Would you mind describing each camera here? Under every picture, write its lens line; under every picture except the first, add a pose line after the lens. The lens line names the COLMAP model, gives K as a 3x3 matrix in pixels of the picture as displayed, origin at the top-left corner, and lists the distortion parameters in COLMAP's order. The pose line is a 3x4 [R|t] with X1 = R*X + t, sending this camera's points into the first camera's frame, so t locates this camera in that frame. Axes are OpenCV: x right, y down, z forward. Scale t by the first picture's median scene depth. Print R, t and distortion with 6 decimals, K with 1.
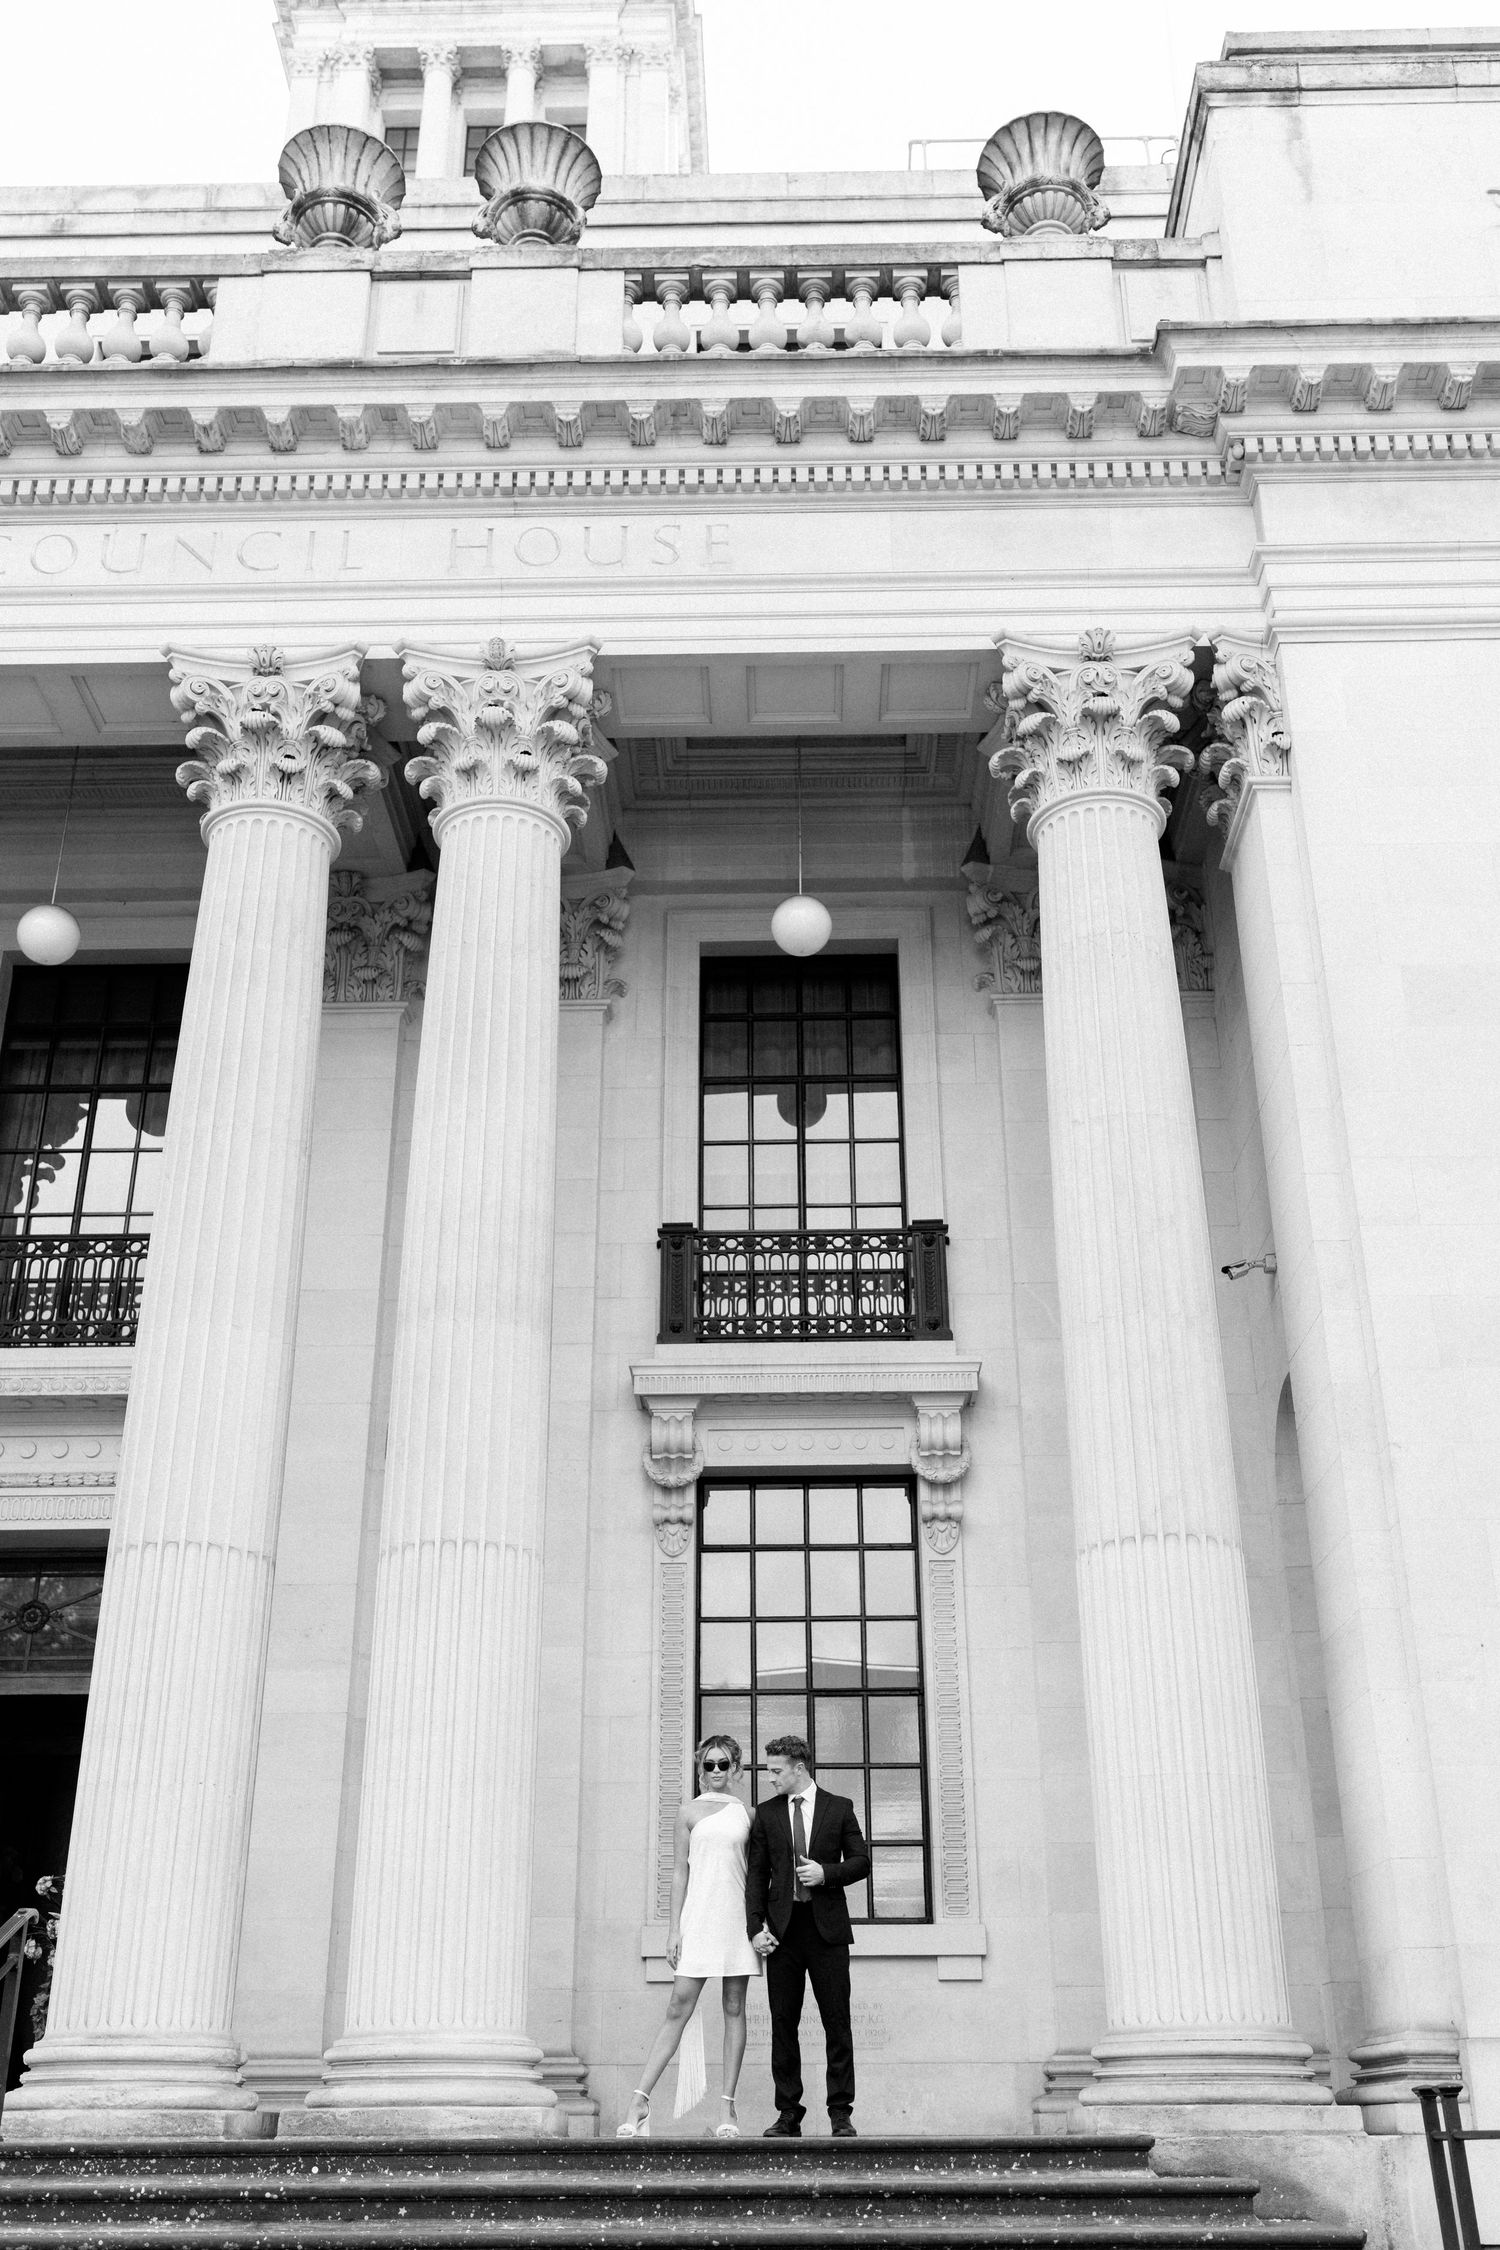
lens RADIAL K [[2100.8, 0, 739.4], [0, 2100.8, 1155.9], [0, 0, 1]] dist [0.006208, 0.002741]
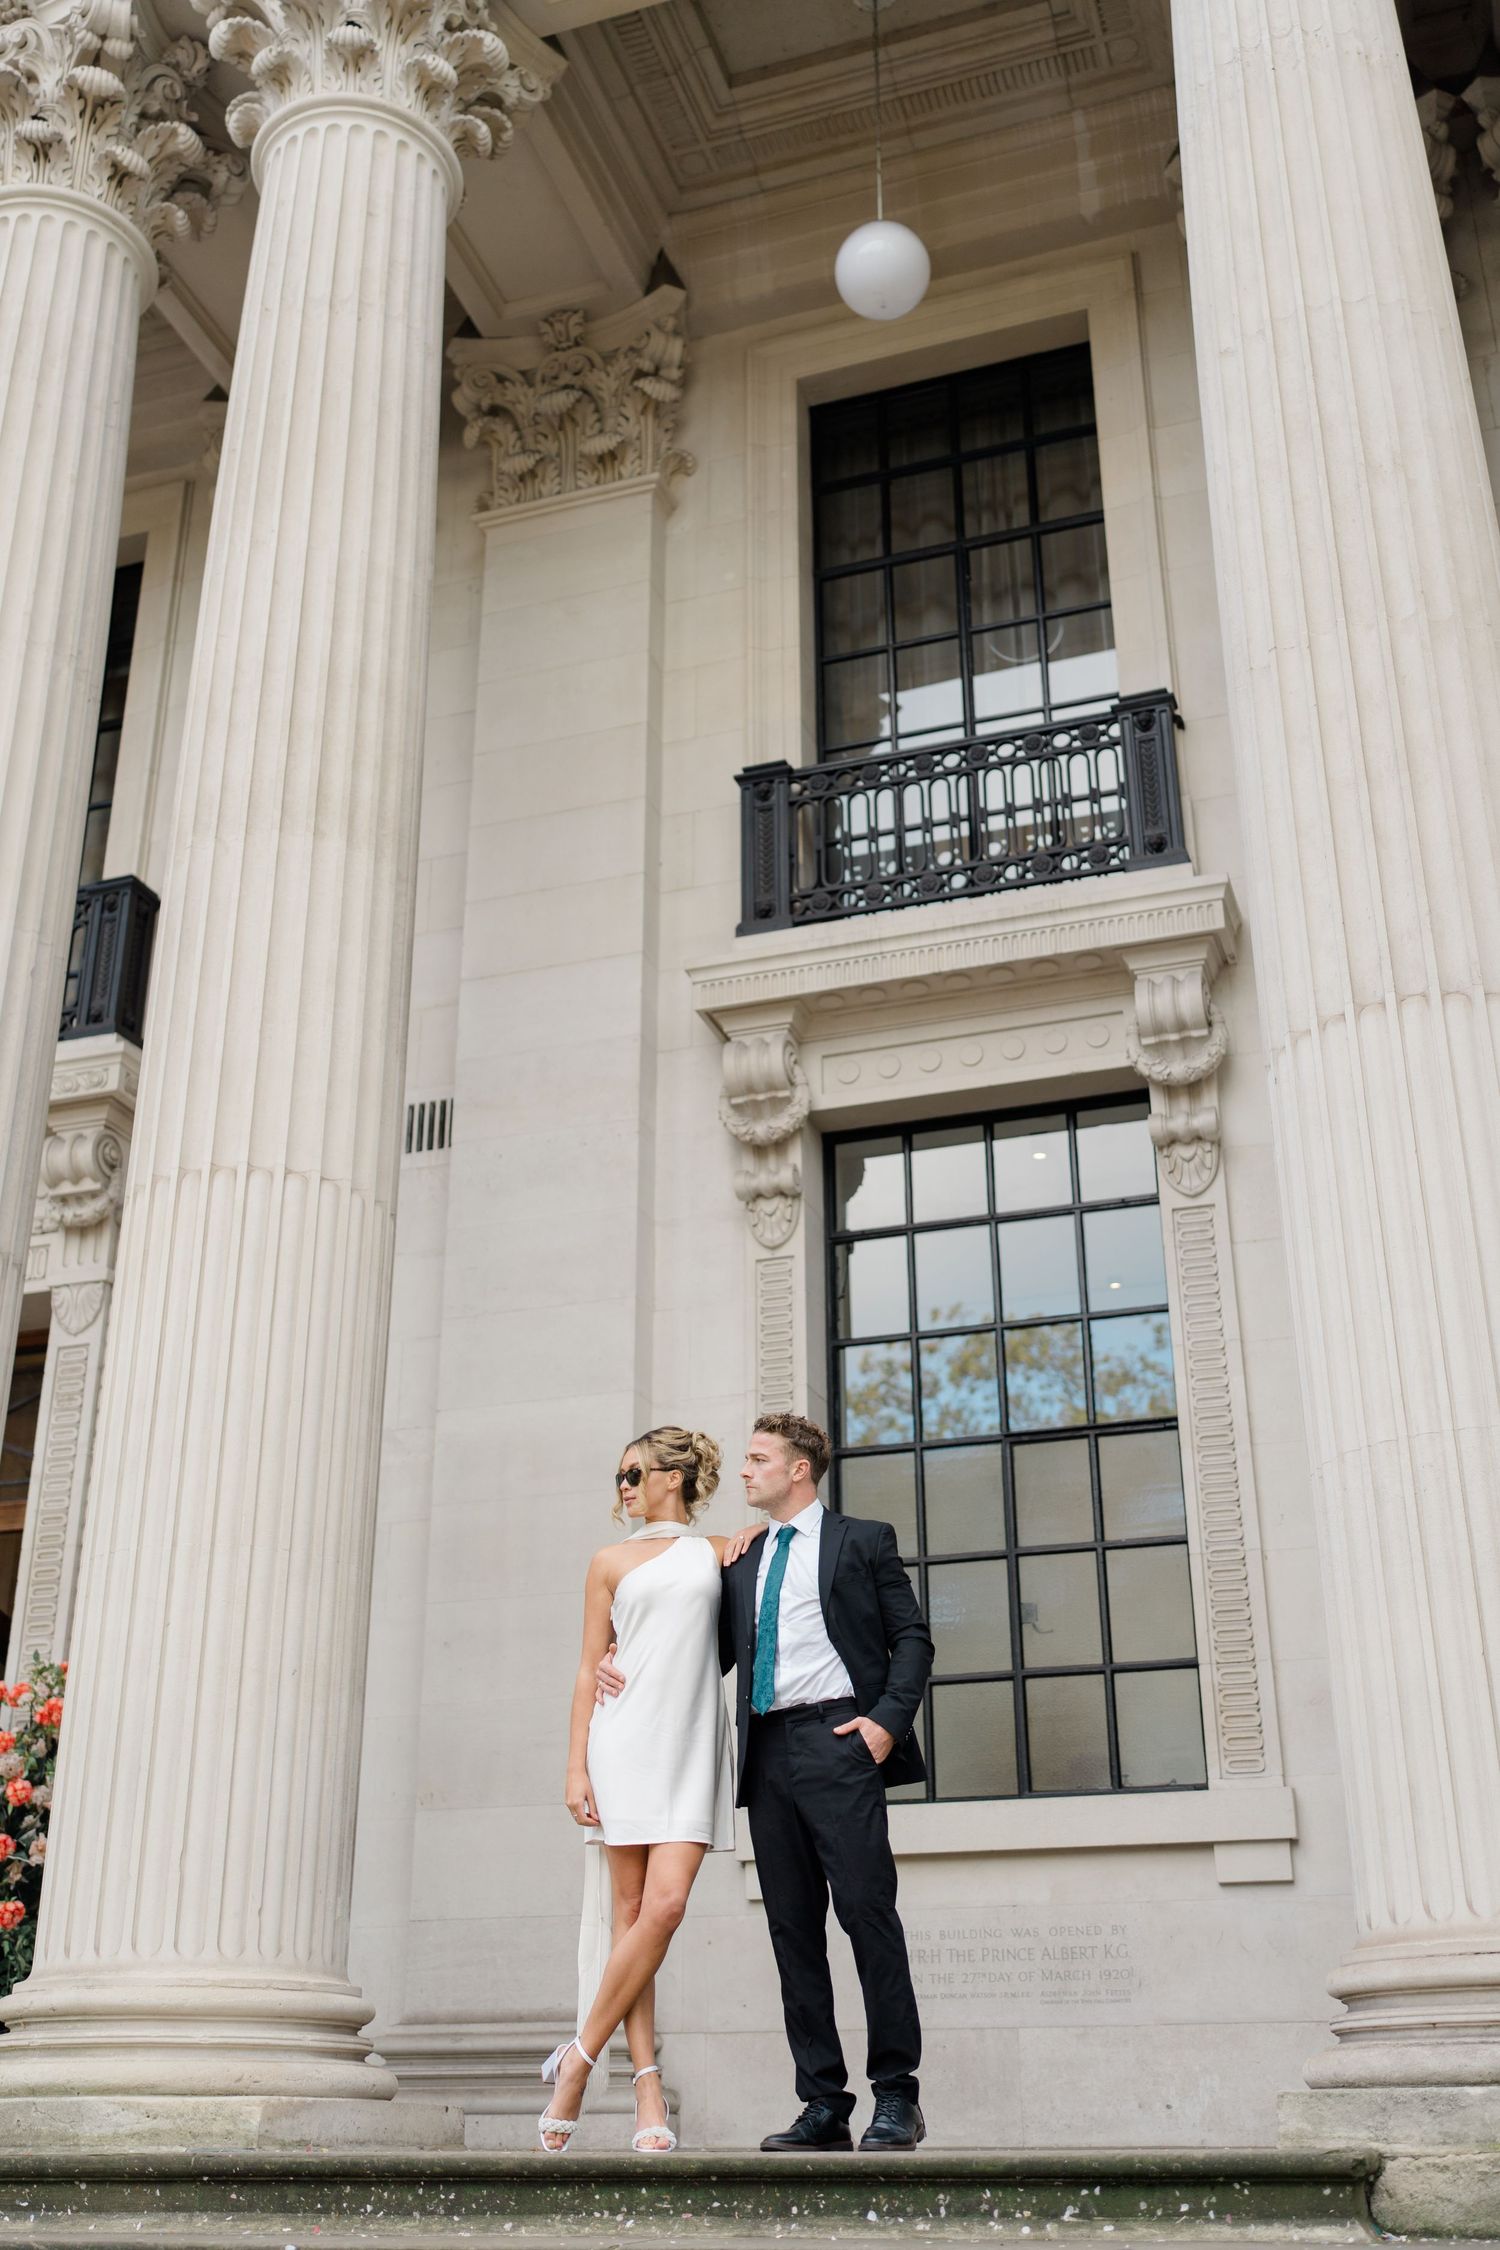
lens RADIAL K [[2289.3, 0, 750.5], [0, 2289.3, 1083.2], [0, 0, 1]] dist [-0.002948, 0.010897]
pose [[0.953376, -0.125238, -0.274571, 0.175325], [0.126084, 0.991912, -0.014637, 0.163928], [0.274184, -0.020665, 0.961455, 0.355819]]
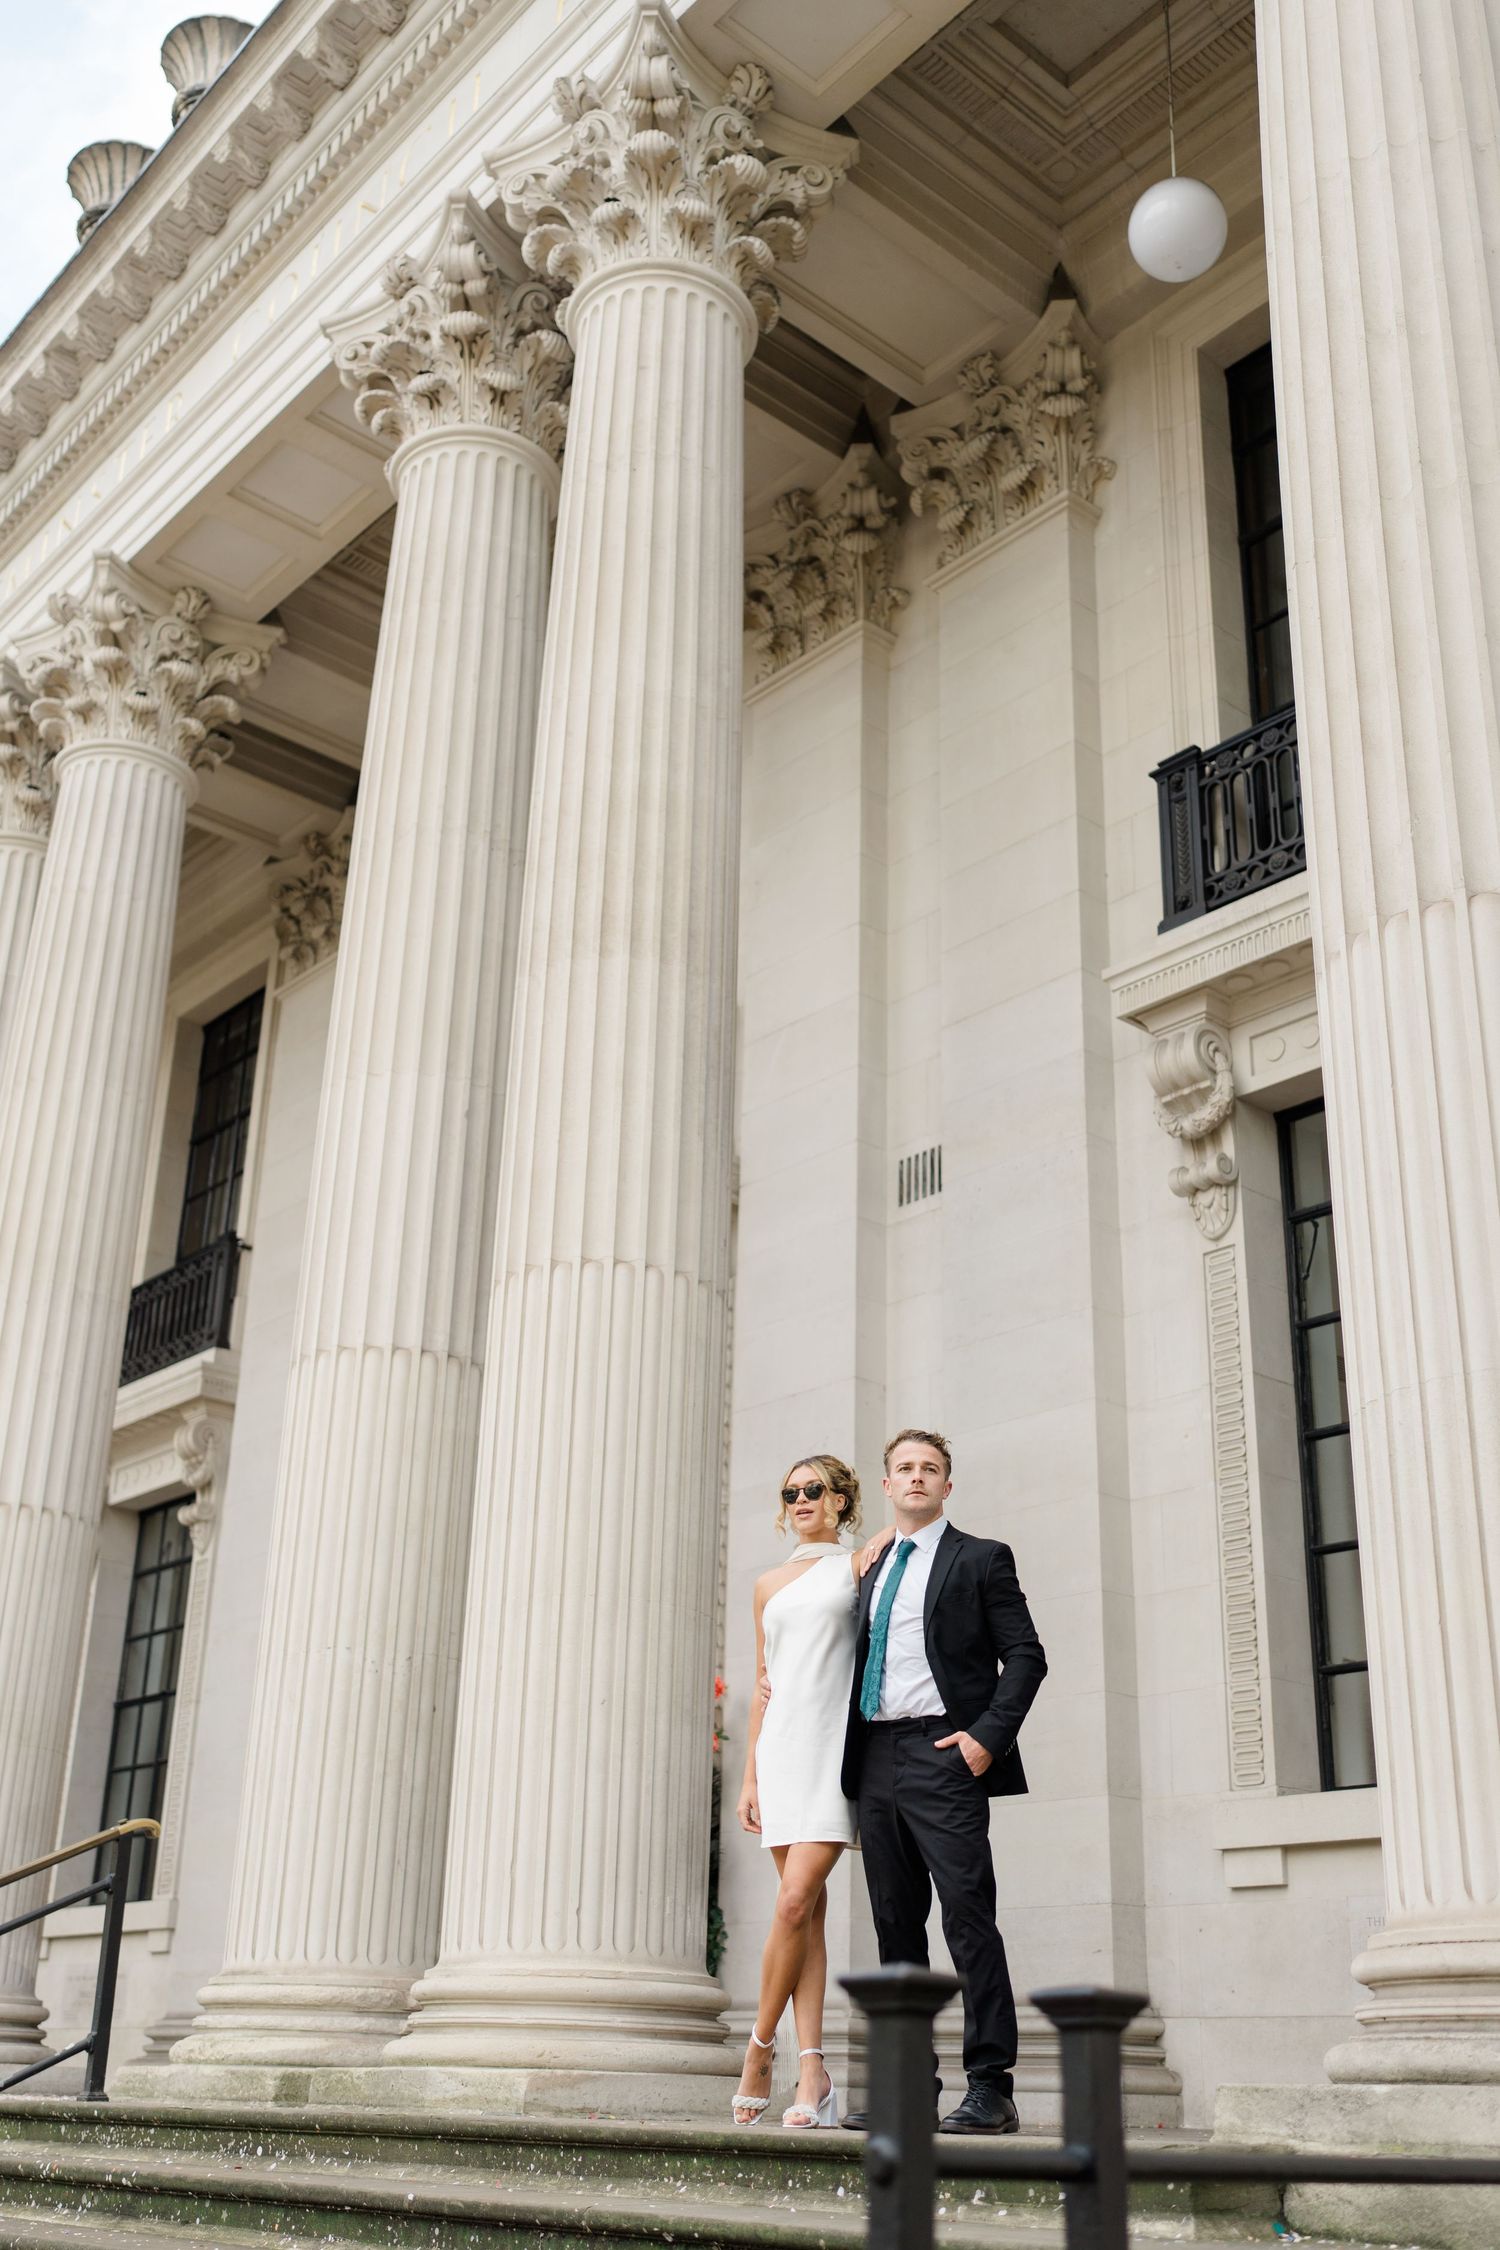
lens RADIAL K [[2253.0, 0, 790.7], [0, 2253.0, 1159.5], [0, 0, 1]] dist [-0.002768, 0.018565]
pose [[0.680645, -0.262480, -0.683978, 0.389398], [0.284072, 0.955130, -0.083849, 0.205687], [0.675297, -0.137227, 0.724667, 0.457125]]
